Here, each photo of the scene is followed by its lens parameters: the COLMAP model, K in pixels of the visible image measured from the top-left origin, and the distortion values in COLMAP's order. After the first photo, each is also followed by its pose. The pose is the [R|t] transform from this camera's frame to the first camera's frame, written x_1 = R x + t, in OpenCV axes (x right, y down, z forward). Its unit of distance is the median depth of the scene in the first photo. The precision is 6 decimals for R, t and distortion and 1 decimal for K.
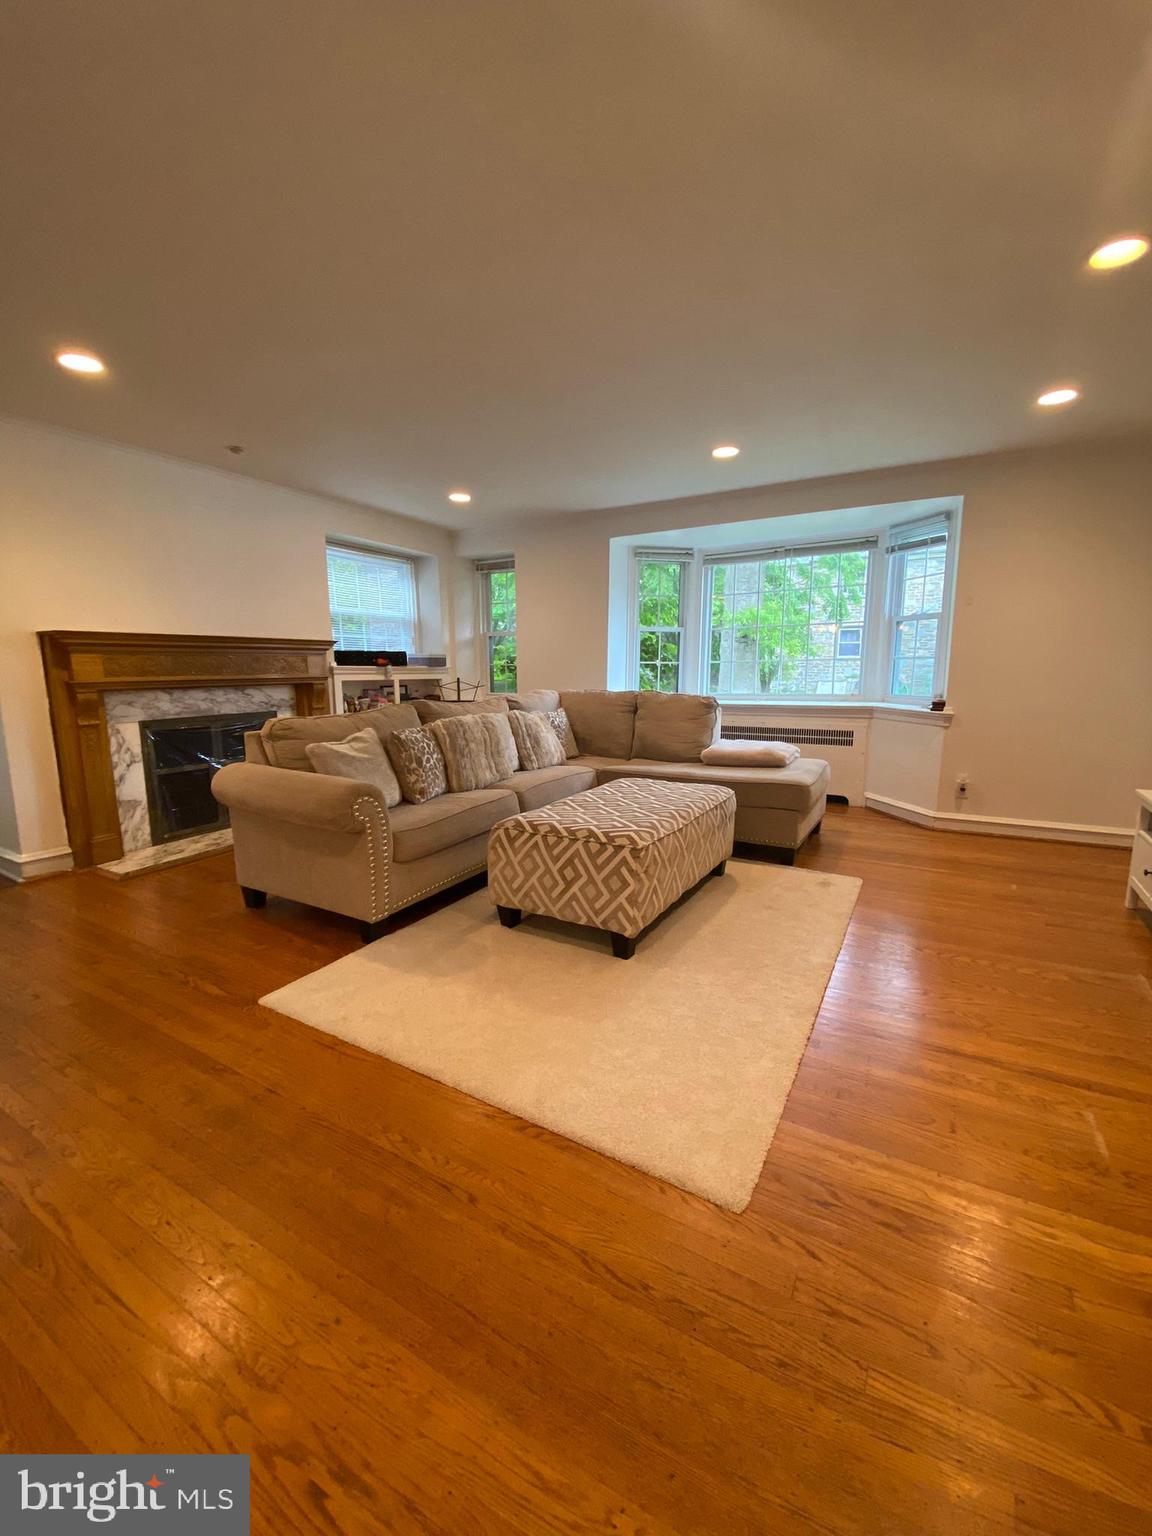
lens RADIAL K [[619.0, 0, 576.0], [0, 619.0, 768.0], [0, 0, 1]] dist [0.024386, -0.024523]
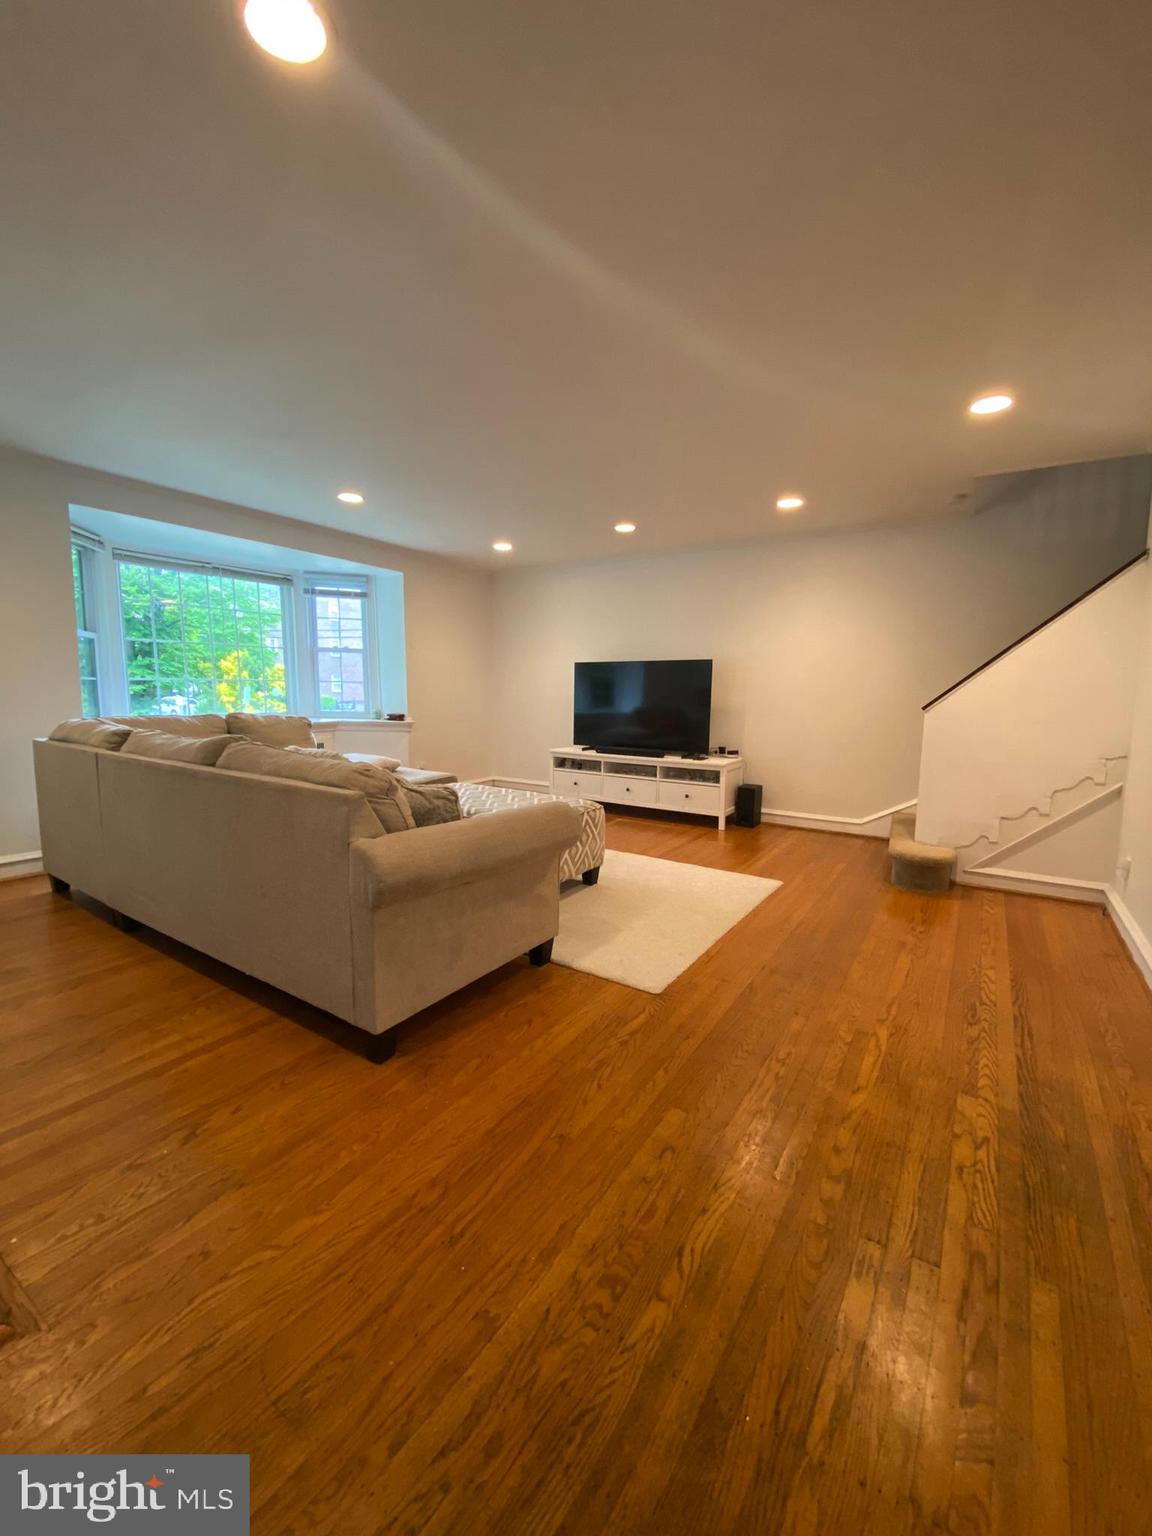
lens RADIAL K [[619.0, 0, 576.0], [0, 619.0, 768.0], [0, 0, 1]] dist [0.024386, -0.024523]
pose [[0.062046, -0.120365, 0.990789, -1.357264], [0.145945, 0.983125, 0.110295, -0.141373], [-0.987345, 0.137757, 0.078566, 0.868339]]
